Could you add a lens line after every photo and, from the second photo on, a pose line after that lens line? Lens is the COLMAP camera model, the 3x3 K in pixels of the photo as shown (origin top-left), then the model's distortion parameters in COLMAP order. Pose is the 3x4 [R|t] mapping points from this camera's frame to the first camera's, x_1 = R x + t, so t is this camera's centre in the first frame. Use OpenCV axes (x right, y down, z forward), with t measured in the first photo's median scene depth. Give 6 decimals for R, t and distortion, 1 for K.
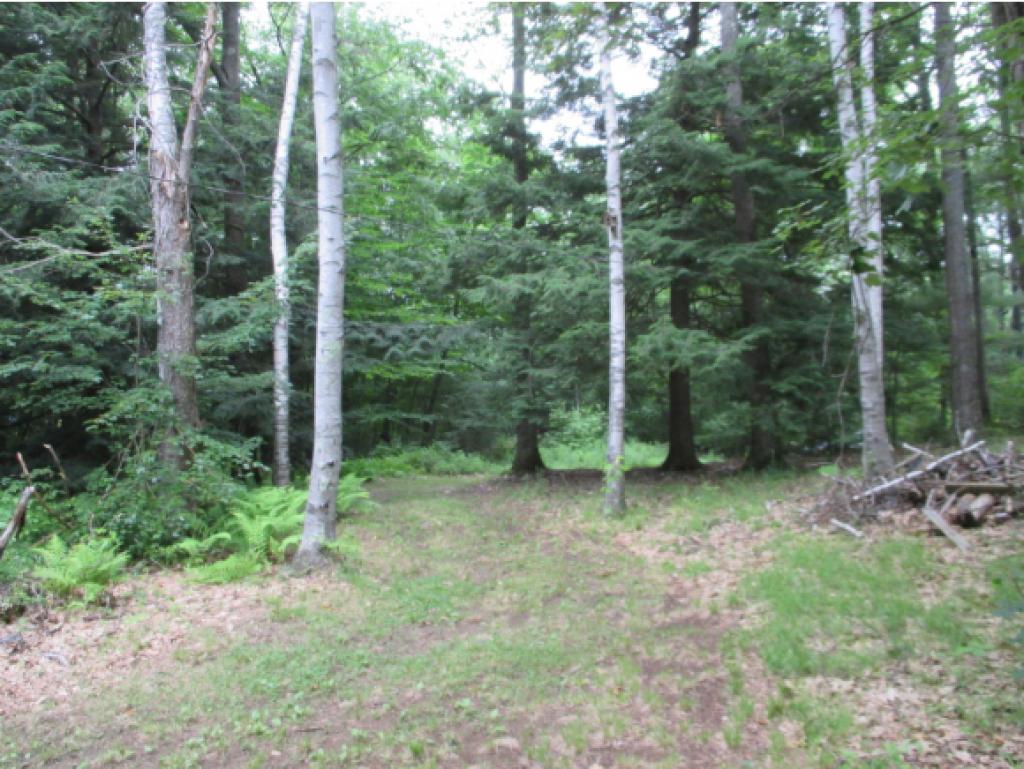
lens RADIAL K [[848.1, 0, 514.3], [0, 848.1, 383.5], [0, 0, 1]] dist [-0.018189, -0.008530]
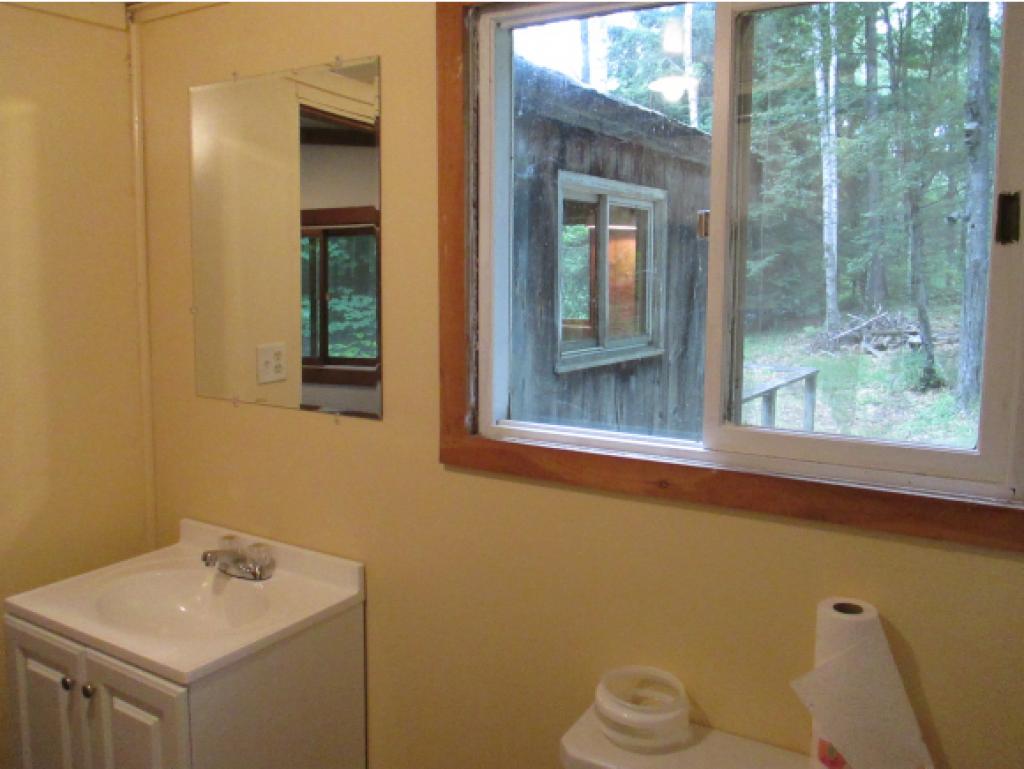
lens RADIAL K [[848.1, 0, 511.1], [0, 848.1, 380.4], [0, 0, 1]] dist [-0.018189, -0.008530]
pose [[0.993574, -0.038038, 0.106598, -0.641300], [0.022430, 0.989329, 0.143959, -0.091175], [-0.110936, -0.140642, 0.983826, -1.048343]]
